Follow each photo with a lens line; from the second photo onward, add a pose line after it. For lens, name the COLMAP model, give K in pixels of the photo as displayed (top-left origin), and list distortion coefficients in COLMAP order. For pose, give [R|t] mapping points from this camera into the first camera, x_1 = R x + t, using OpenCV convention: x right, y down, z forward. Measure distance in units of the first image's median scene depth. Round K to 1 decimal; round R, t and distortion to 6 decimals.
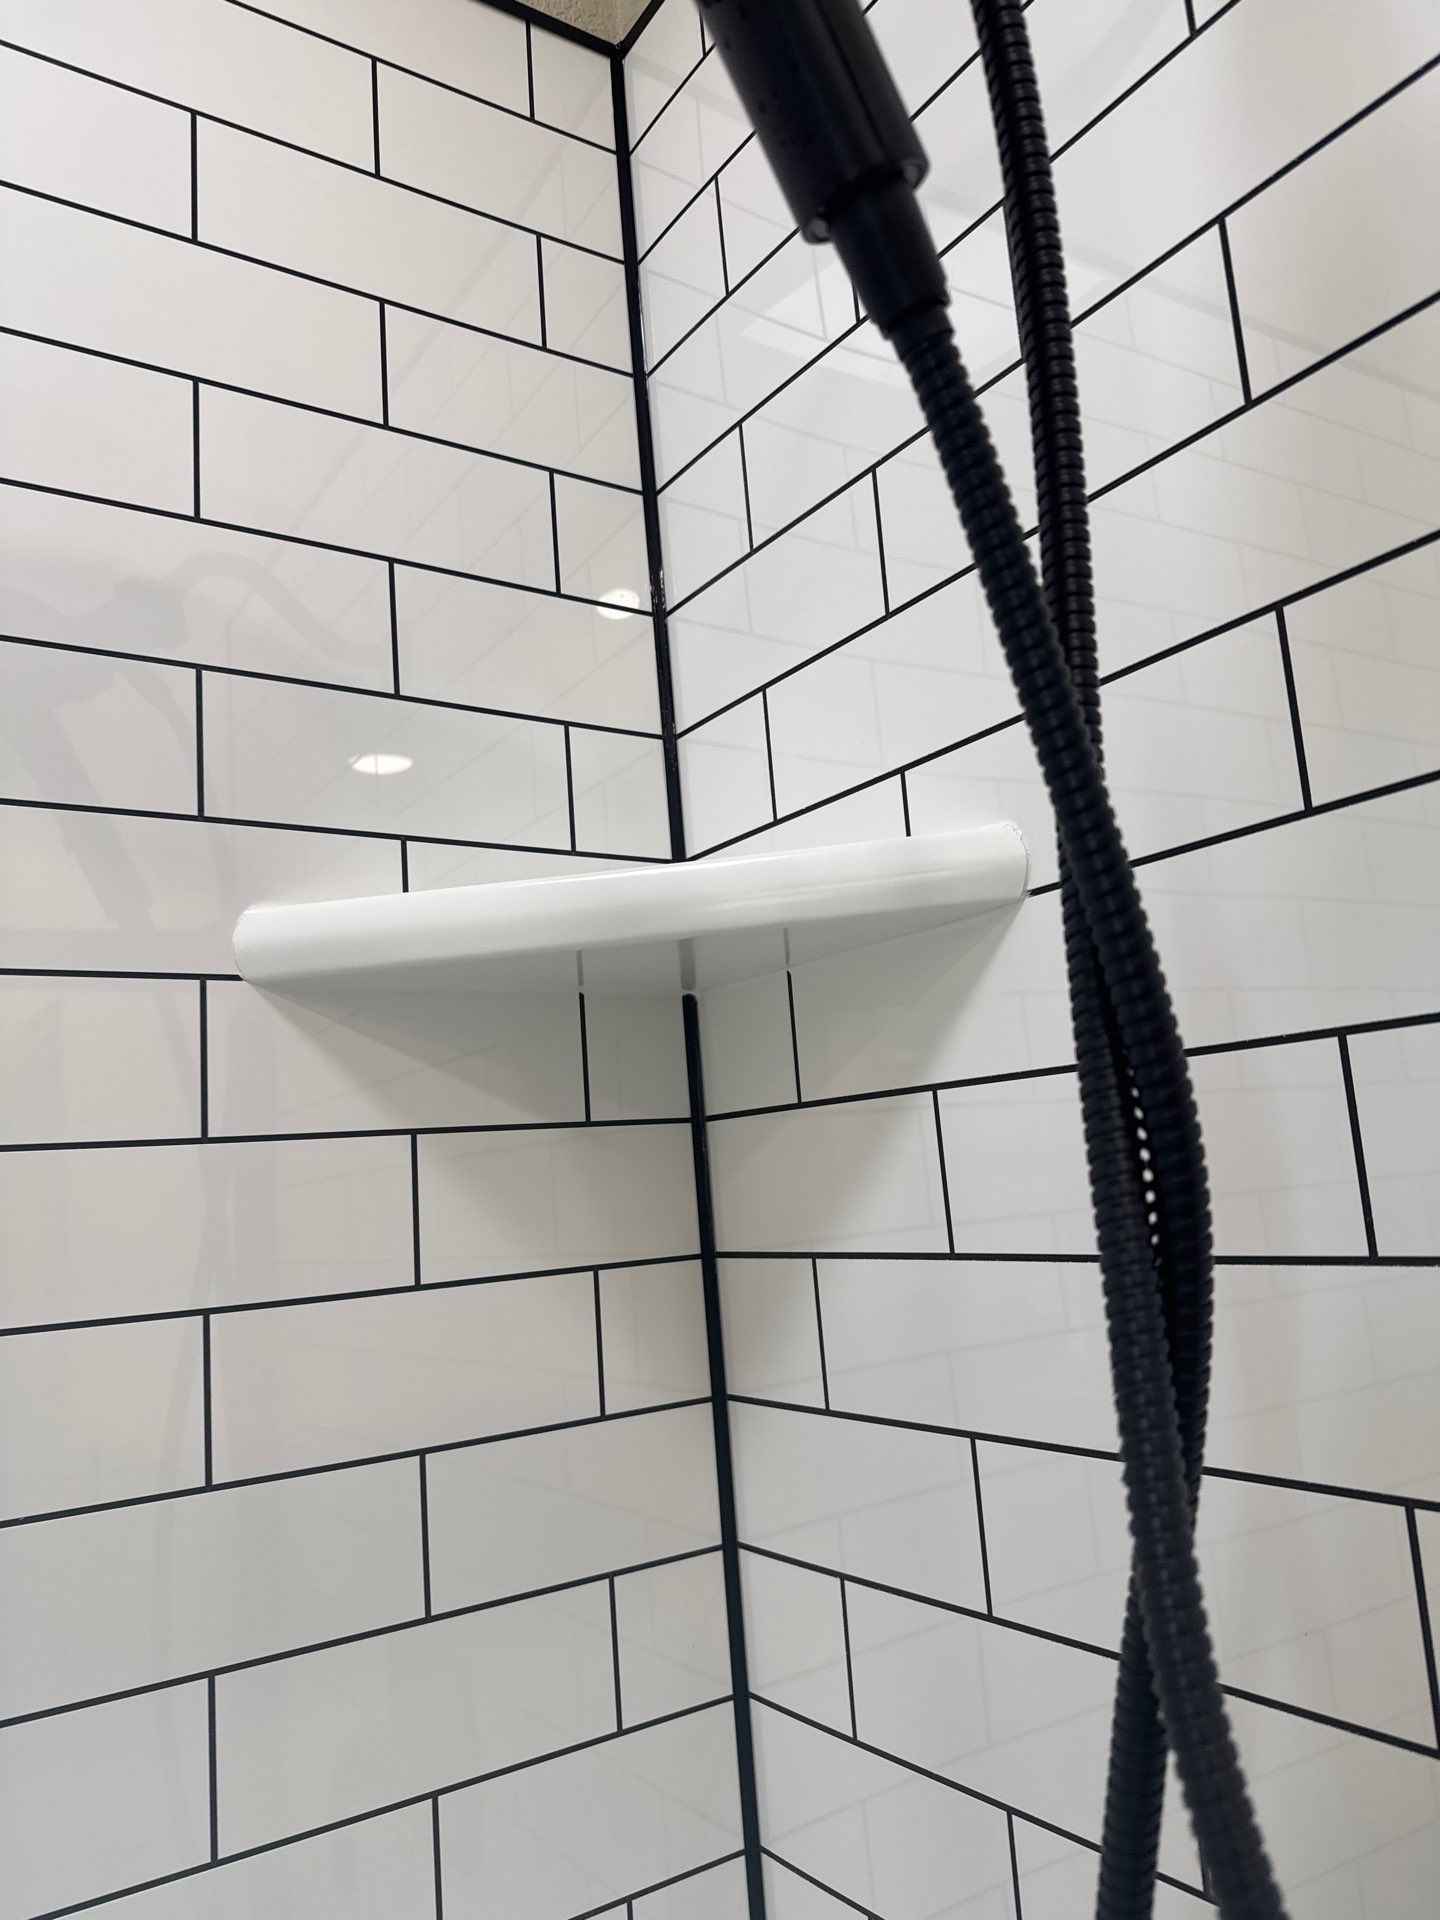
lens RADIAL K [[1365.5, 0, 713.9], [0, 1365.5, 961.4], [0, 0, 1]] dist [0.053885, -0.041701]
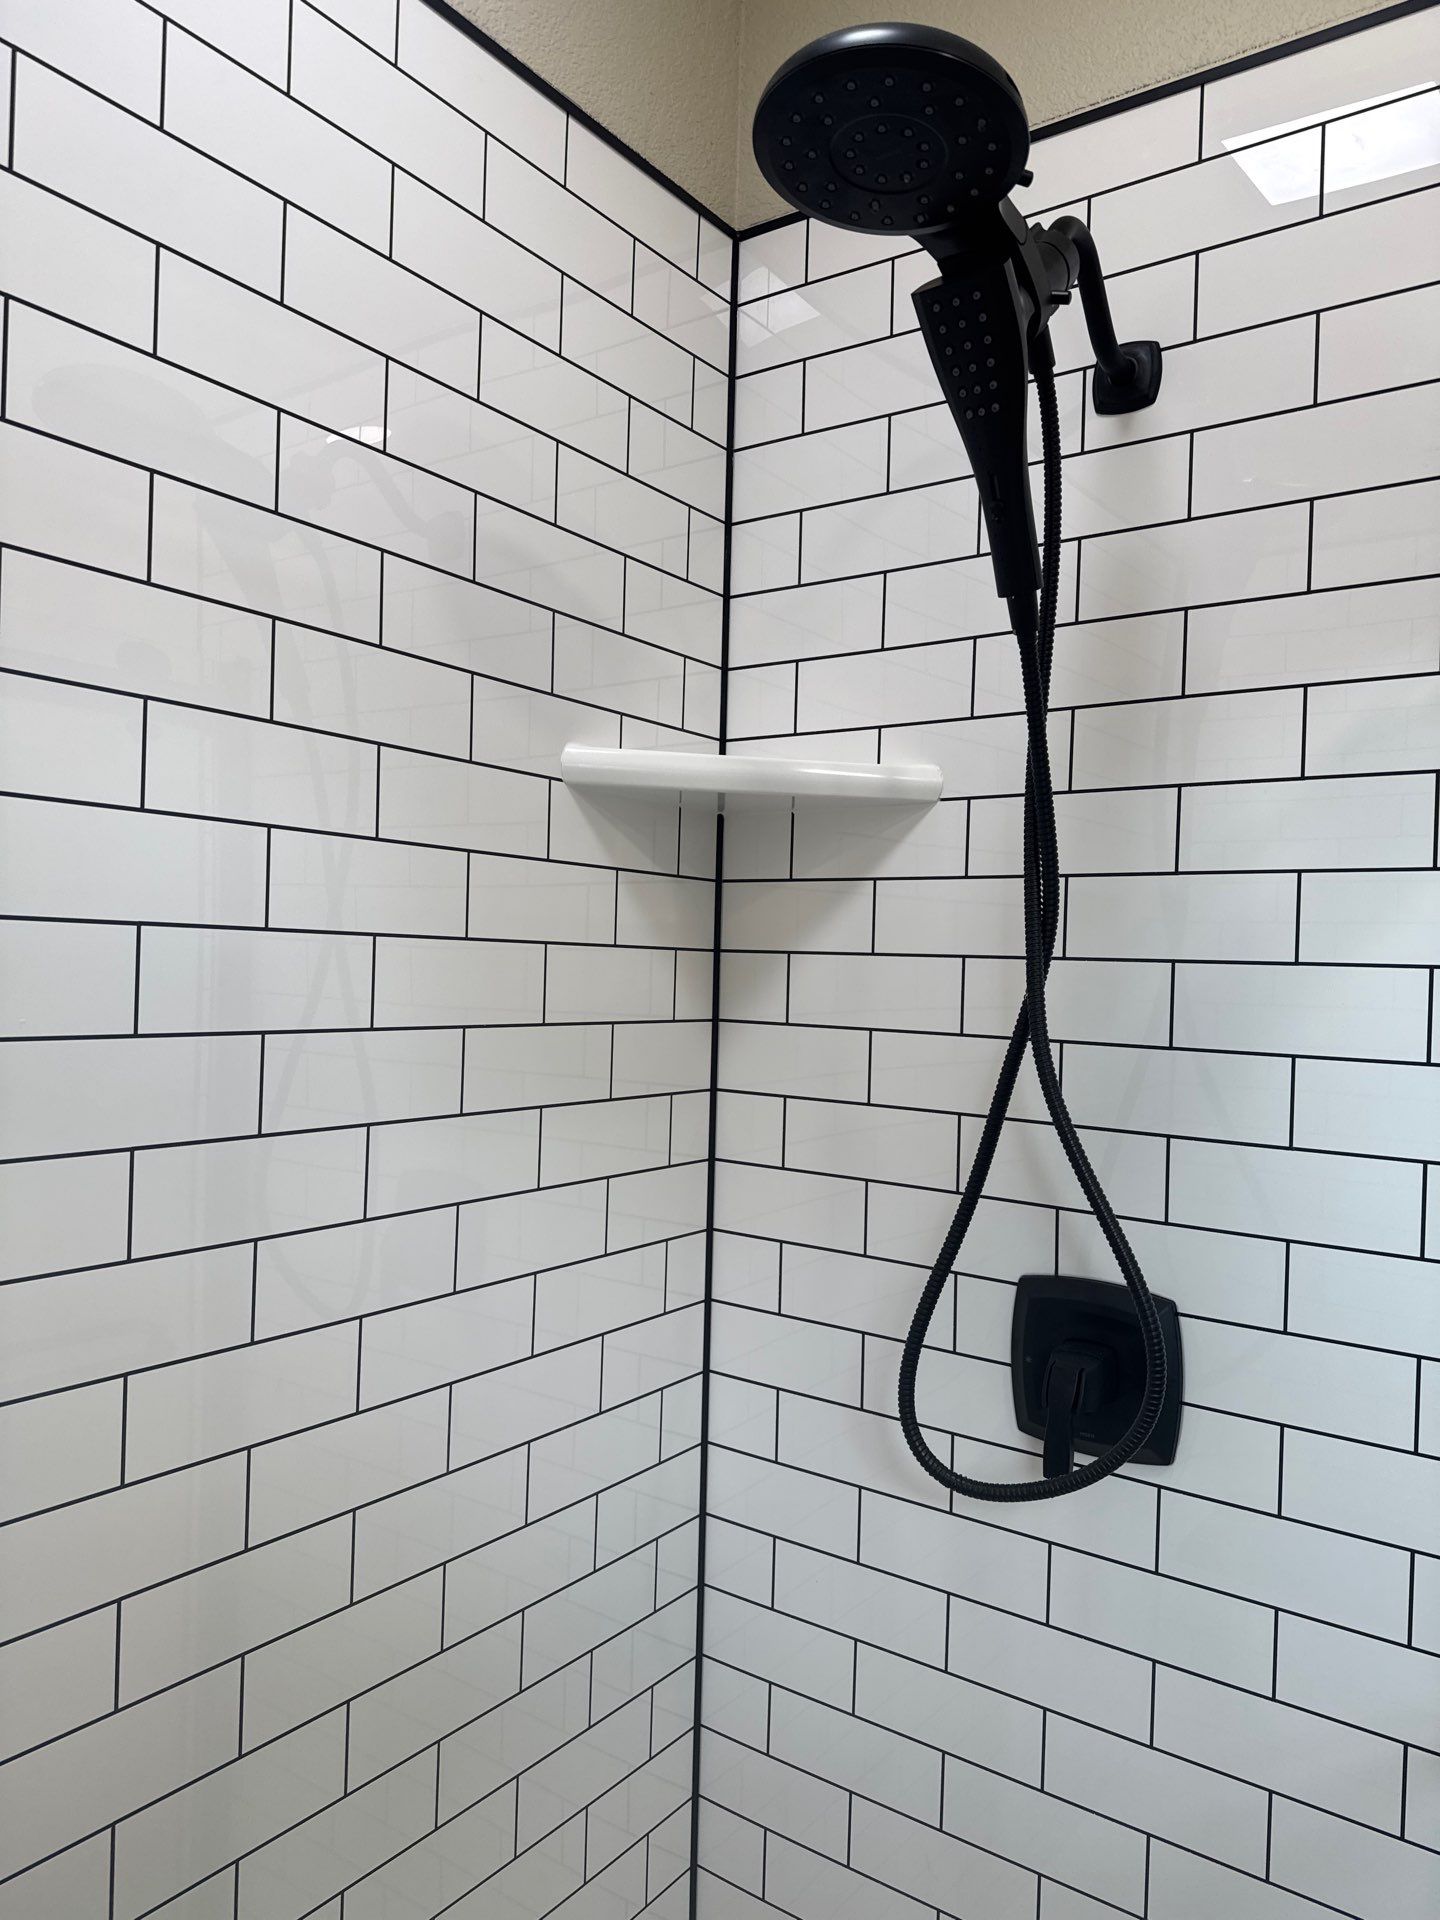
lens RADIAL K [[1333.6, 0, 707.1], [0, 1333.6, 974.0], [0, 0, 1]] dist [0.066490, -0.004678]
pose [[0.931512, 0.097909, 0.350286, -0.739854], [-0.153627, 0.978873, 0.134934, -0.005936], [-0.329674, -0.179506, 0.926873, -0.828009]]
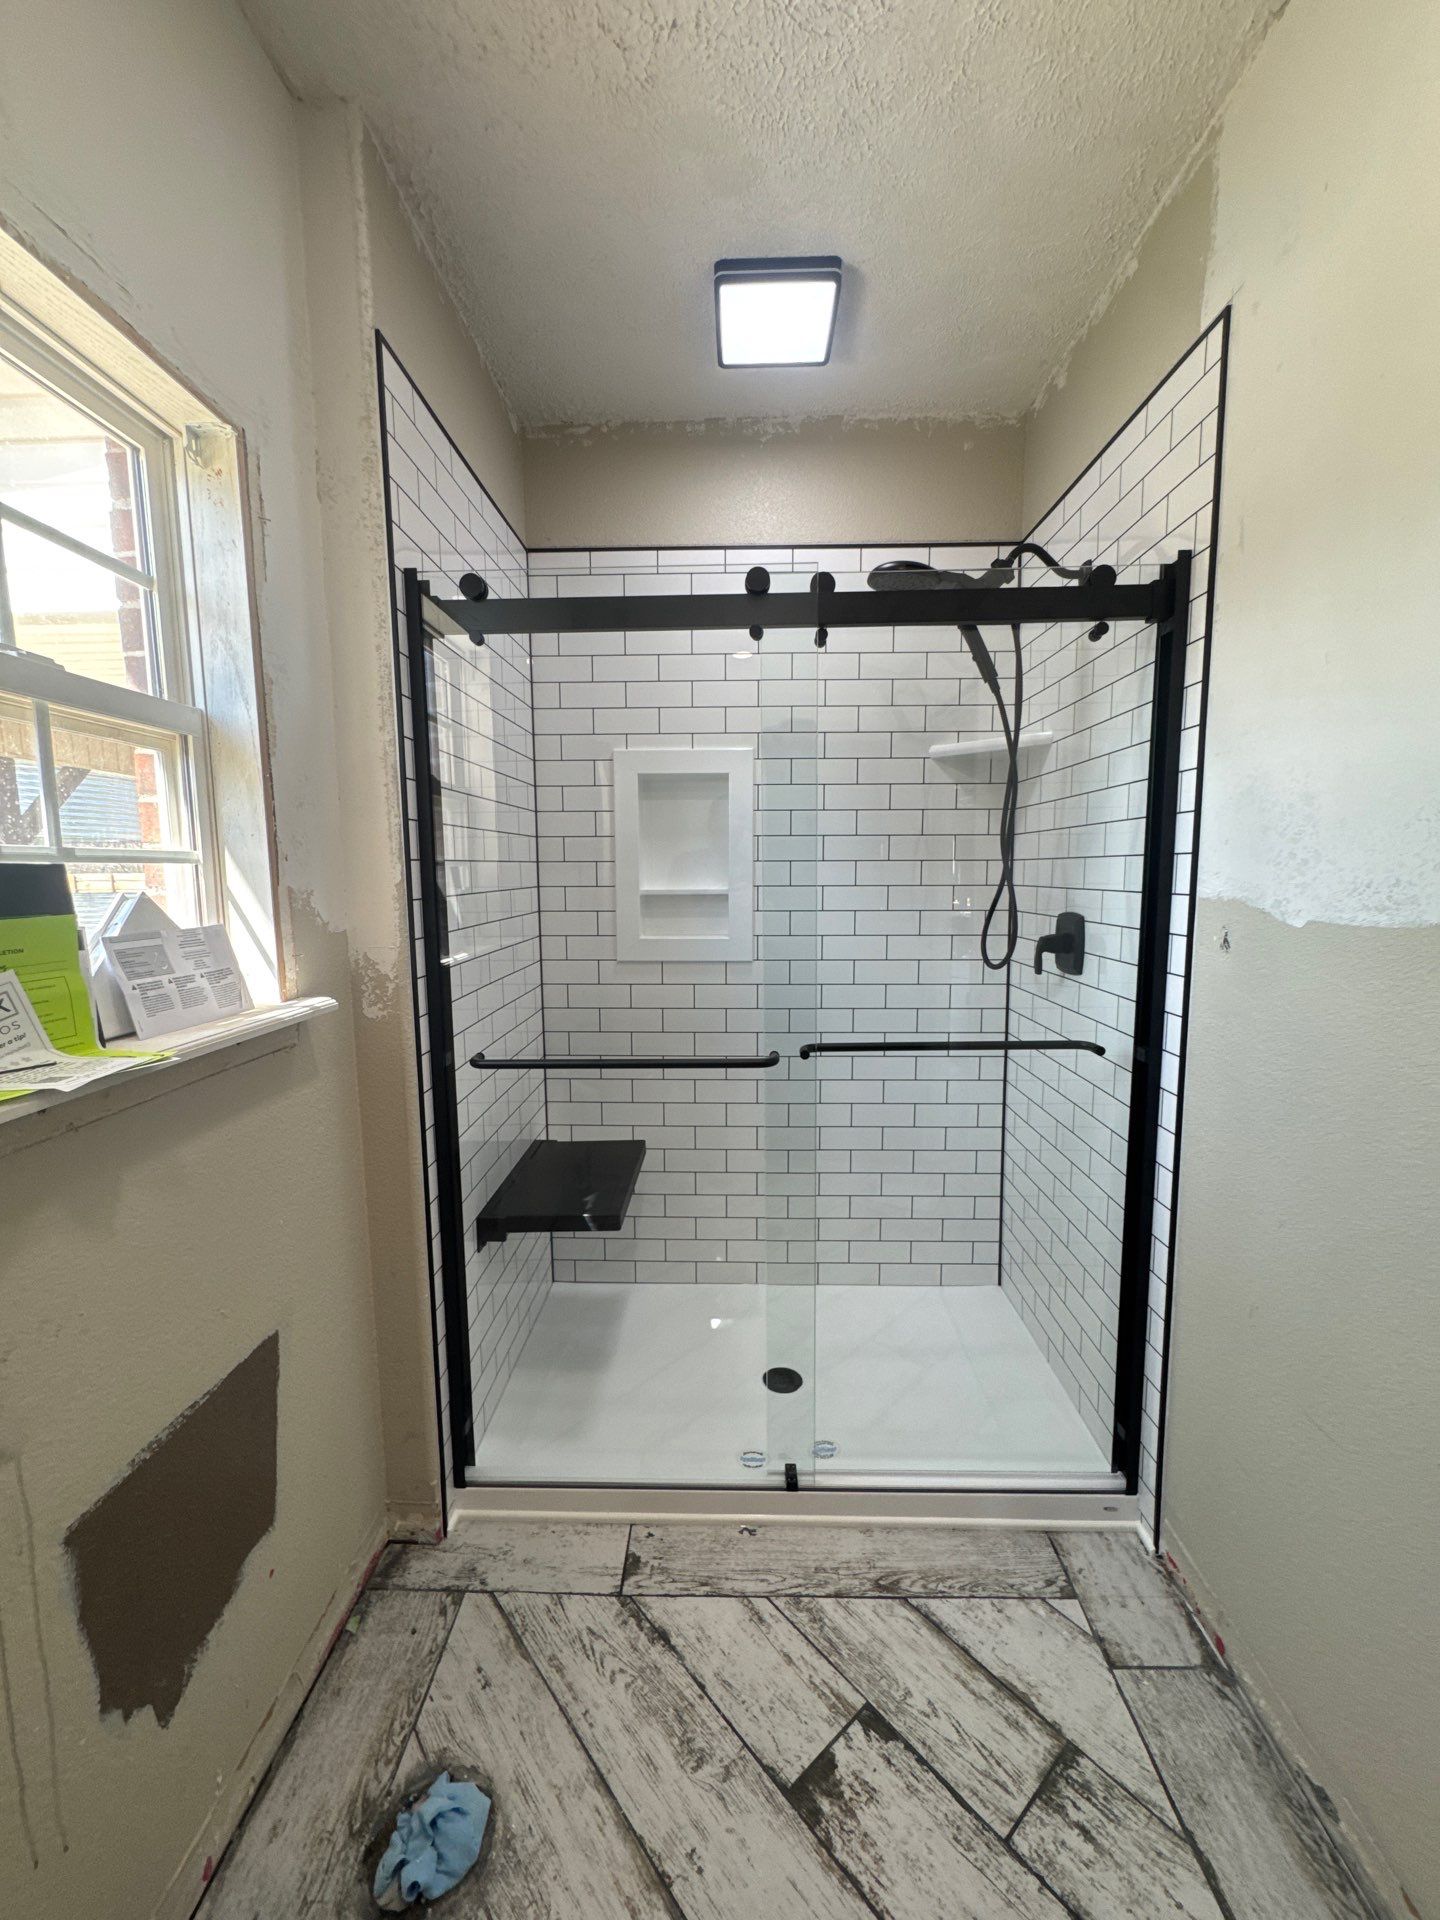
lens RADIAL K [[769.1, 0, 722.8], [0, 769.1, 956.5], [0, 0, 1]] dist [-0.003263, 0.000831]
pose [[0.817062, 0.130721, -0.561536, 0.912798], [0.041183, 0.958237, 0.282994, -0.141008], [0.575078, -0.254349, 0.777555, -2.352240]]
